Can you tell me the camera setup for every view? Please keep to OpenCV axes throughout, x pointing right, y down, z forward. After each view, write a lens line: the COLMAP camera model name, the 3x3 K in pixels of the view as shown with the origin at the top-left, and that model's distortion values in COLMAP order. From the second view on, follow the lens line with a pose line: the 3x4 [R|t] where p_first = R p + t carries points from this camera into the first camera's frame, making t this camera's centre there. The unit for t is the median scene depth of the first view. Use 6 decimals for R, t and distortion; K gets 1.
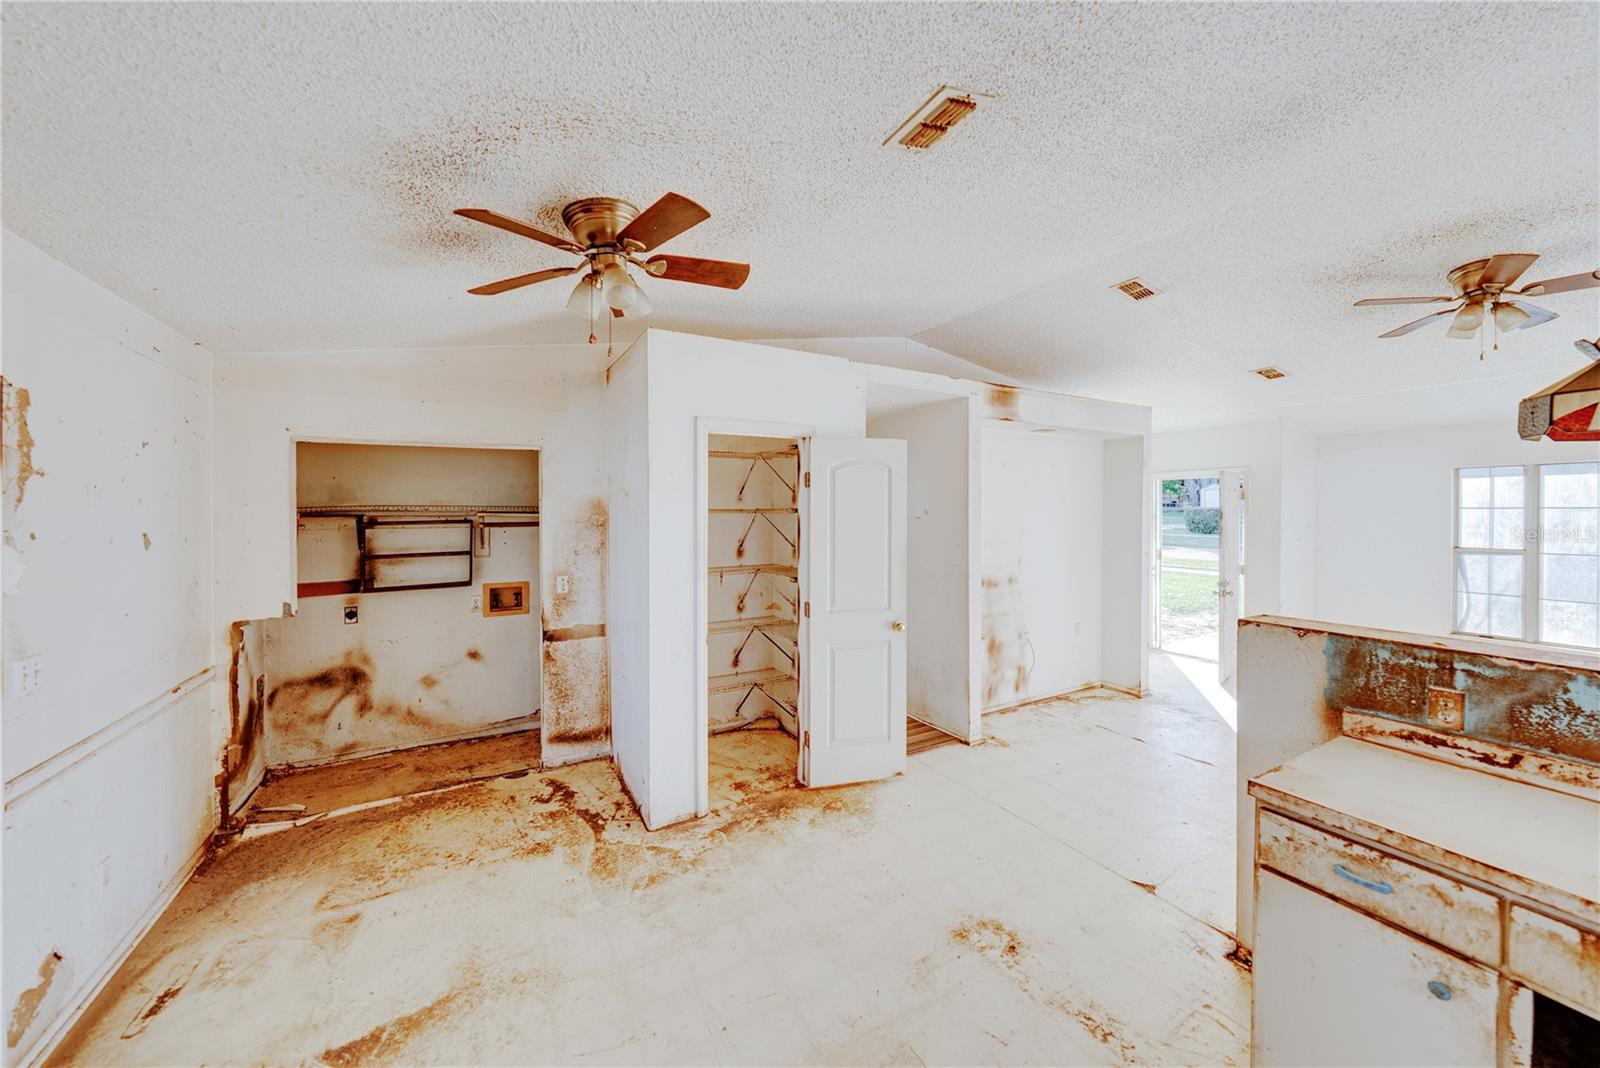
lens RADIAL K [[578.6, 0, 799.4], [0, 578.6, 513.5], [0, 0, 1]] dist [-0.000312, 0.000082]
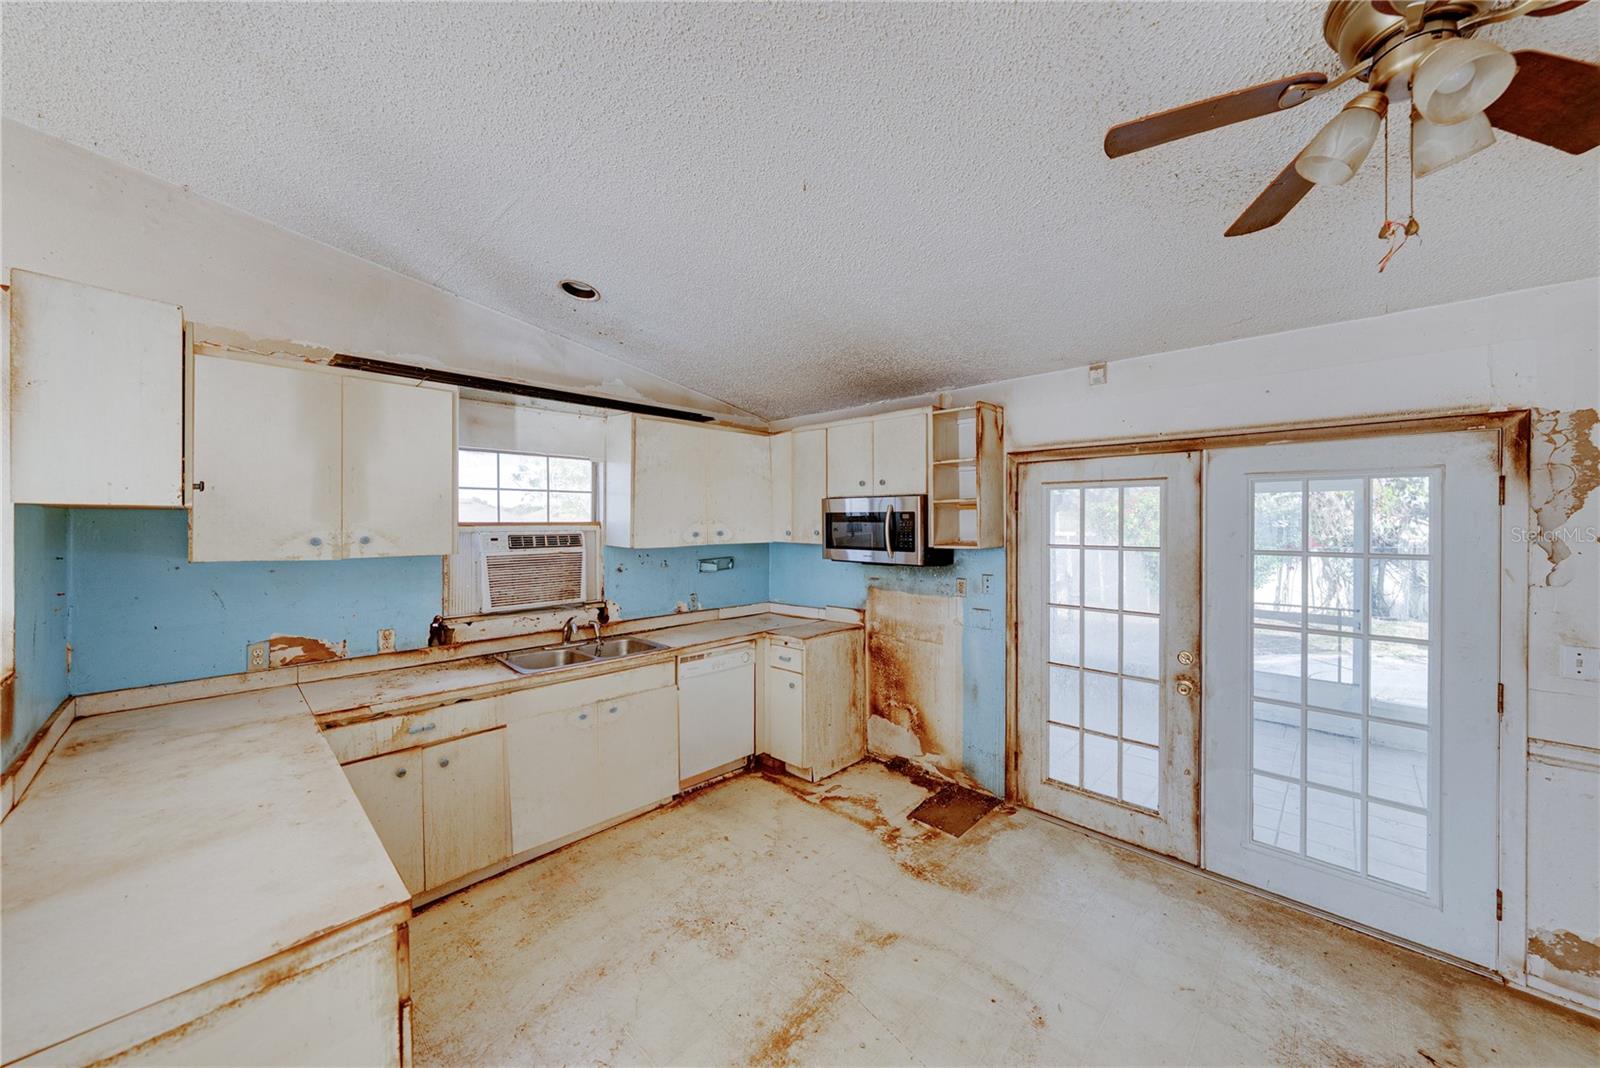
lens RADIAL K [[582.2, 0, 793.9], [0, 582.2, 526.0], [0, 0, 1]] dist [-0.002121, 0.000123]
pose [[-0.960383, 0.006641, -0.278605, 0.223452], [0.003470, 0.999924, 0.011872, -0.003133], [0.278662, 0.010435, -0.960332, 0.789205]]
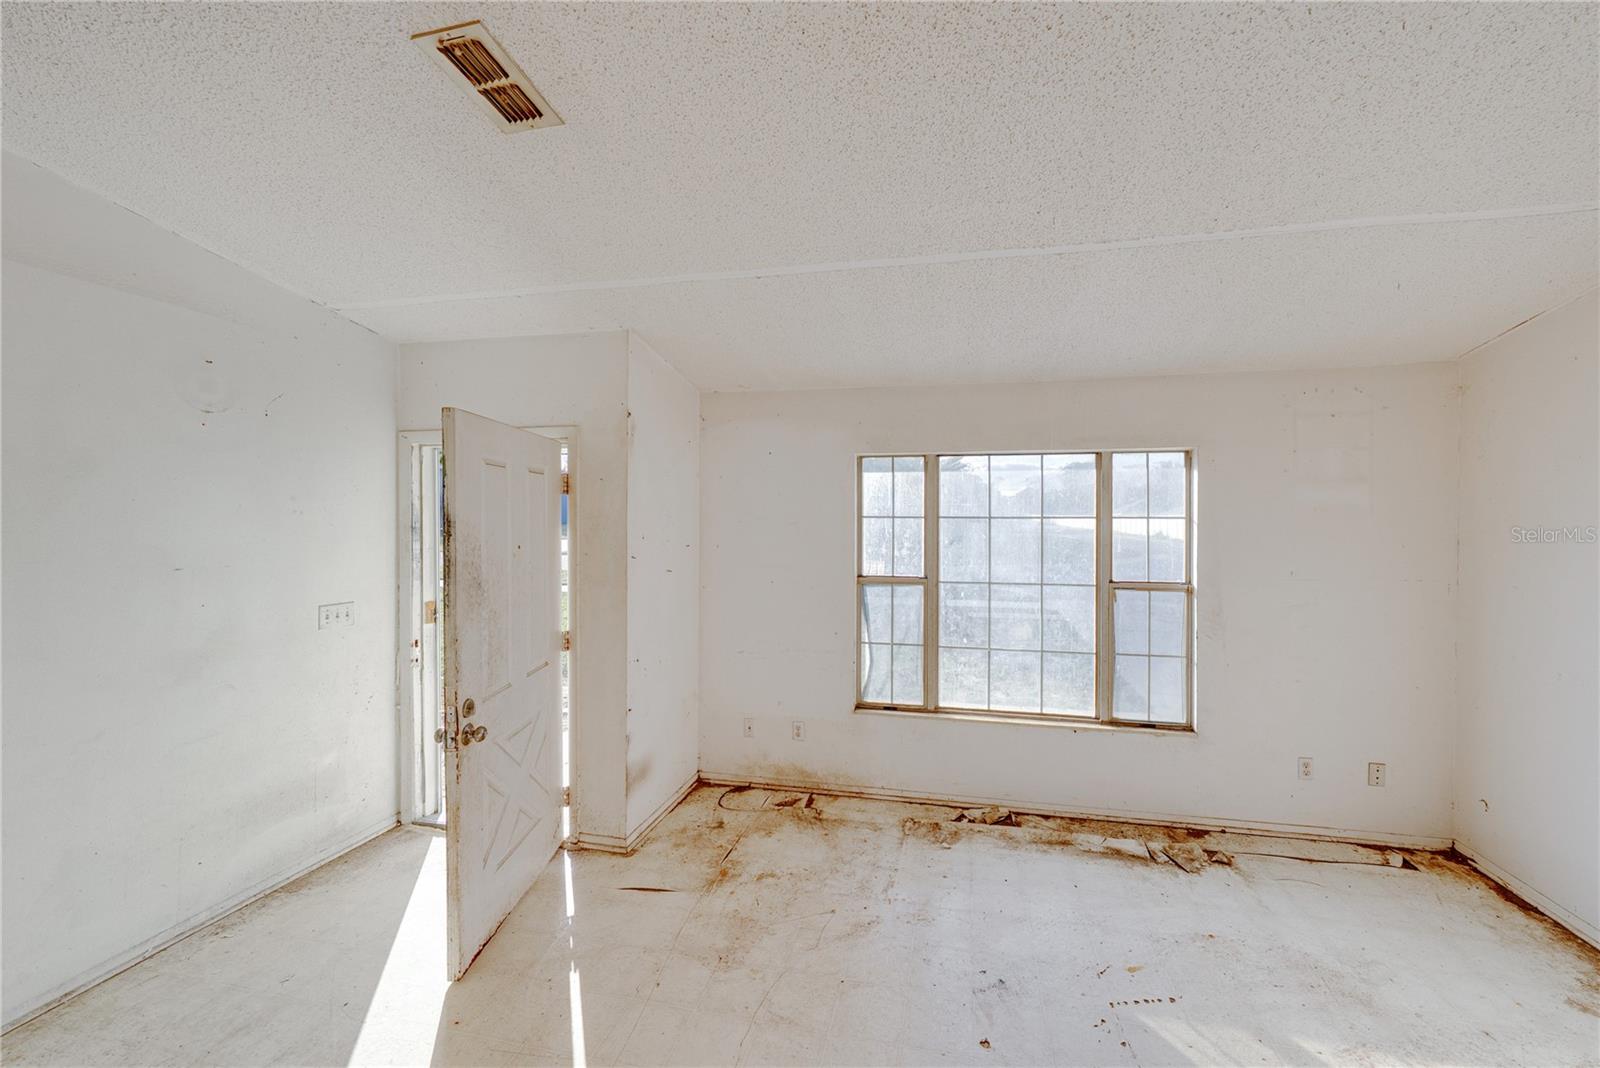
lens RADIAL K [[579.1, 0, 850.5], [0, 579.1, 528.7], [0, 0, 1]] dist [-0.000883, -0.000041]
pose [[0.645395, -0.004025, 0.763839, 0.923752], [-0.003595, 0.999959, 0.008307, -0.000759], [-0.763841, -0.008108, 0.645354, 0.860040]]
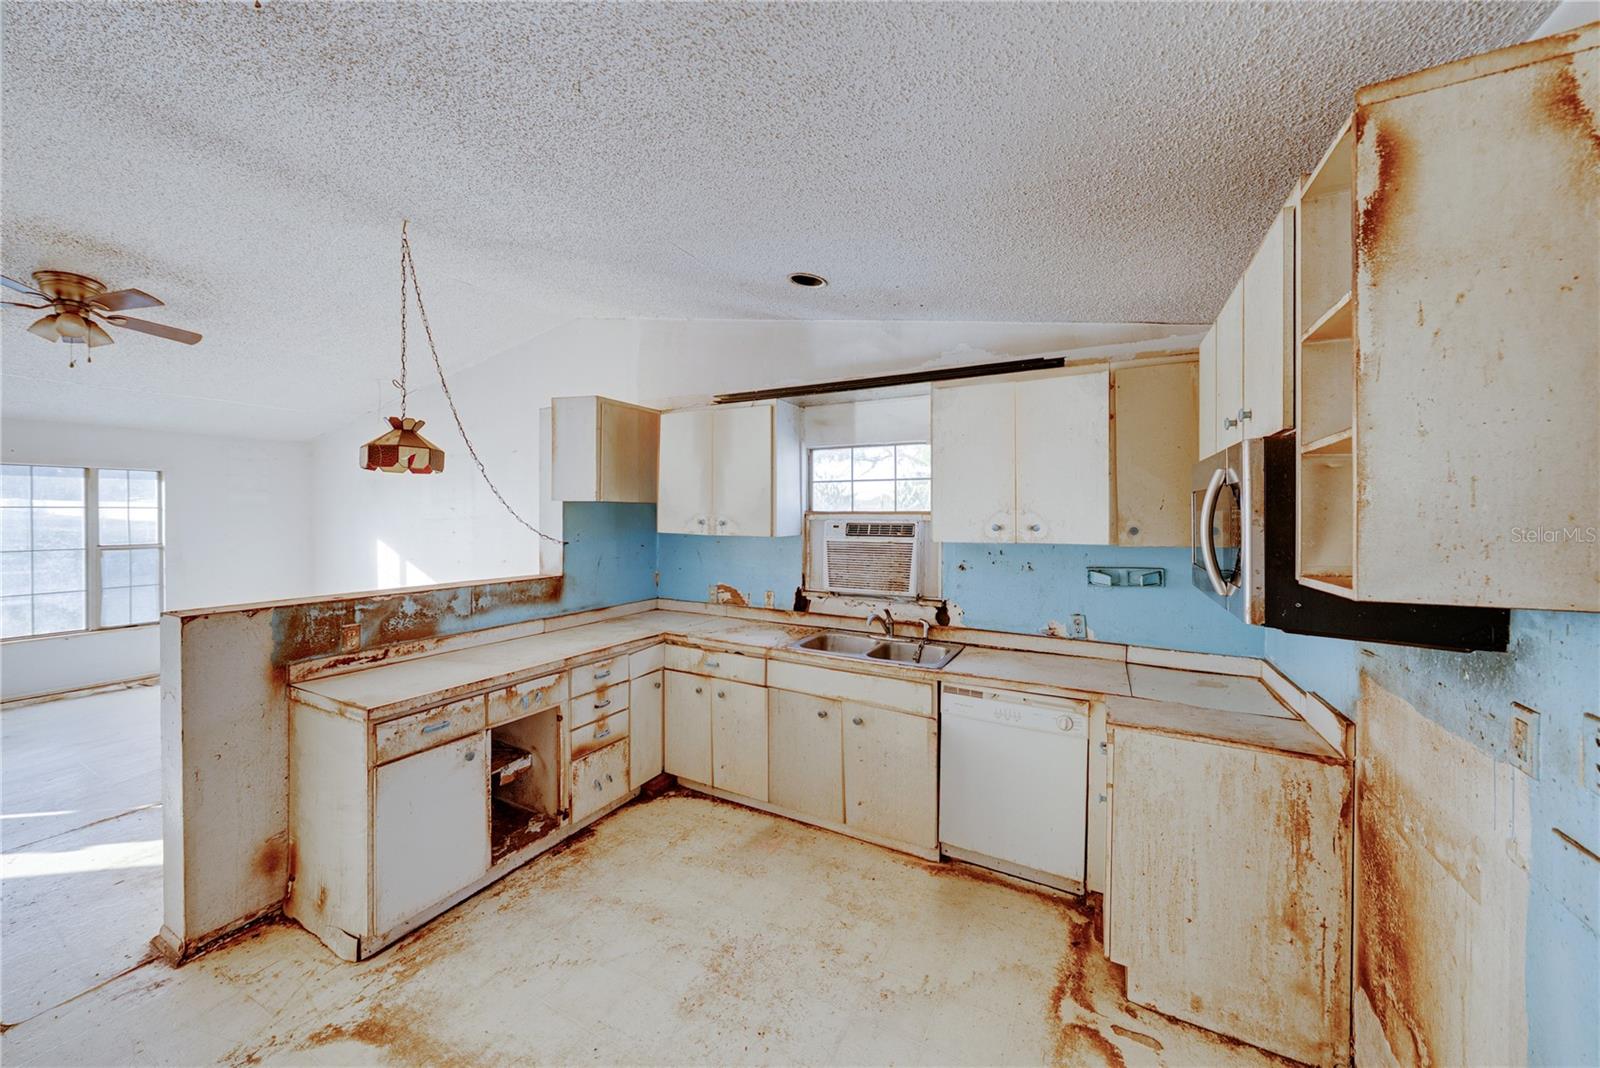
lens RADIAL K [[563.7, 0, 809.3], [0, 563.7, 519.1], [0, 0, 1]] dist [0.005440, 0.000000]
pose [[-0.536471, -0.009366, 0.843866, -0.373183], [0.000773, 0.999933, 0.011590, 0.002399], [-0.843918, 0.006870, -0.536428, 0.359301]]
